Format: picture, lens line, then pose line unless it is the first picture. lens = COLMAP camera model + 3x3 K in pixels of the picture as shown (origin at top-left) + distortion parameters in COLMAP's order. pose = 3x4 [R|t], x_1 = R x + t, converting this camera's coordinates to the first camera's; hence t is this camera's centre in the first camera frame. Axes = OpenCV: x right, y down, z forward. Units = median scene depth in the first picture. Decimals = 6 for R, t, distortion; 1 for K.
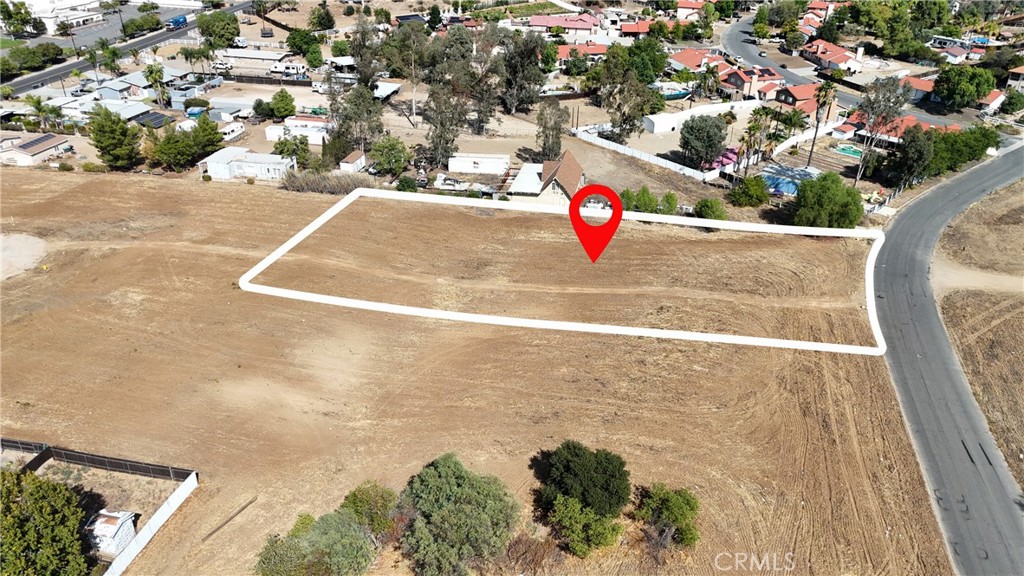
lens RADIAL K [[767.0, 0, 512.0], [0, 767.0, 288.0], [0, 0, 1]] dist [0.050173, -0.007731]
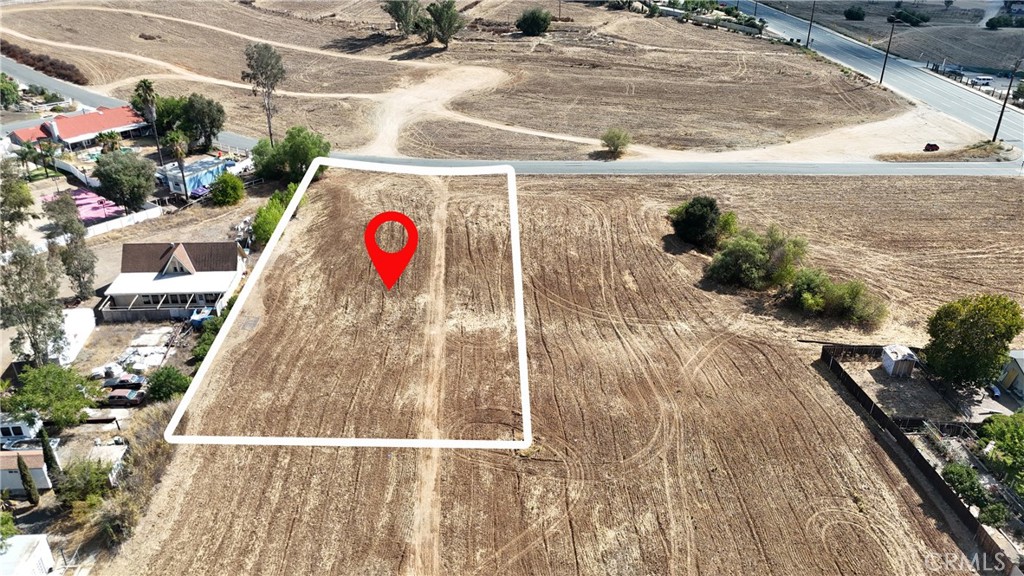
lens RADIAL K [[767.0, 0, 512.0], [0, 767.0, 288.0], [0, 0, 1]] dist [0.050173, -0.007731]
pose [[-0.310853, -0.436699, 0.844194, -0.806090], [0.428125, 0.728654, 0.534577, -0.457386], [-0.848575, 0.527595, -0.039543, 0.847707]]
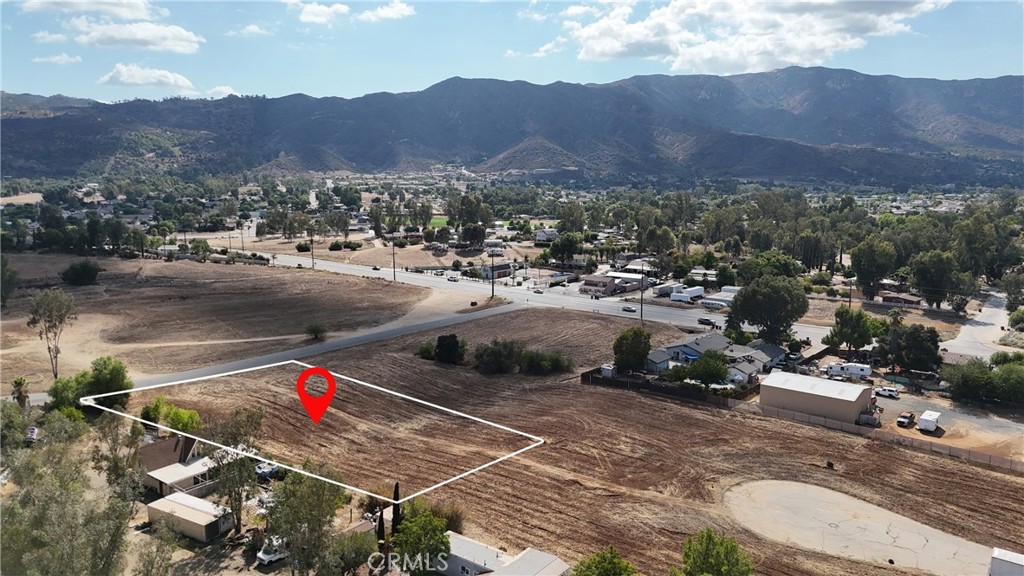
lens RADIAL K [[767.0, 0, 512.0], [0, 767.0, 288.0], [0, 0, 1]] dist [0.050173, -0.007731]
pose [[-0.926186, -0.058587, 0.372487, -0.684864], [0.173206, 0.811364, 0.558291, -0.841107], [-0.334931, 0.581598, -0.741327, 1.619034]]
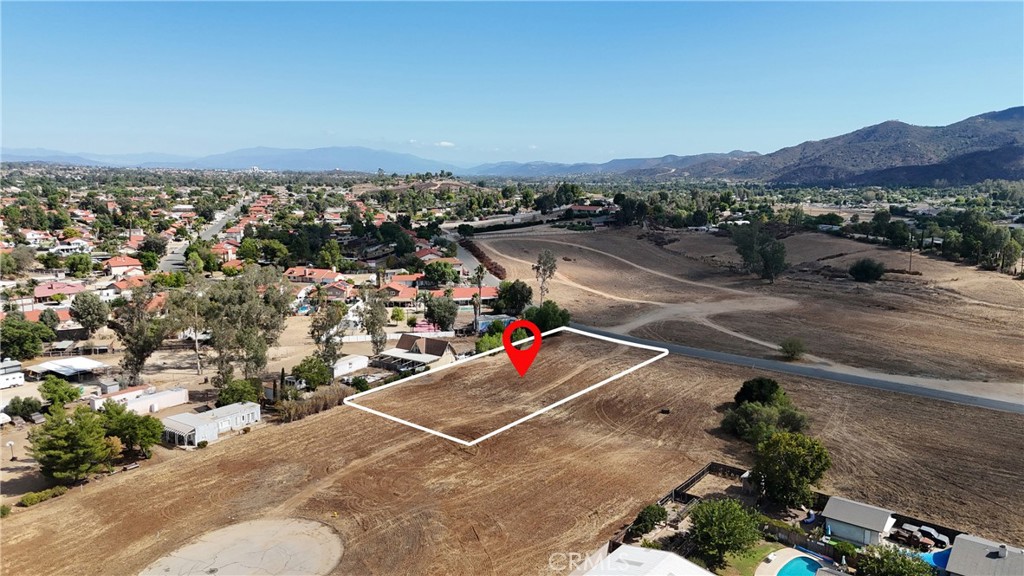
lens RADIAL K [[767.0, 0, 512.0], [0, 767.0, 288.0], [0, 0, 1]] dist [0.050173, -0.007731]
pose [[0.370810, -0.138029, 0.918394, -1.285754], [0.421136, 0.906367, -0.033816, -0.147904], [-0.827735, 0.399308, 0.394219, 0.297508]]
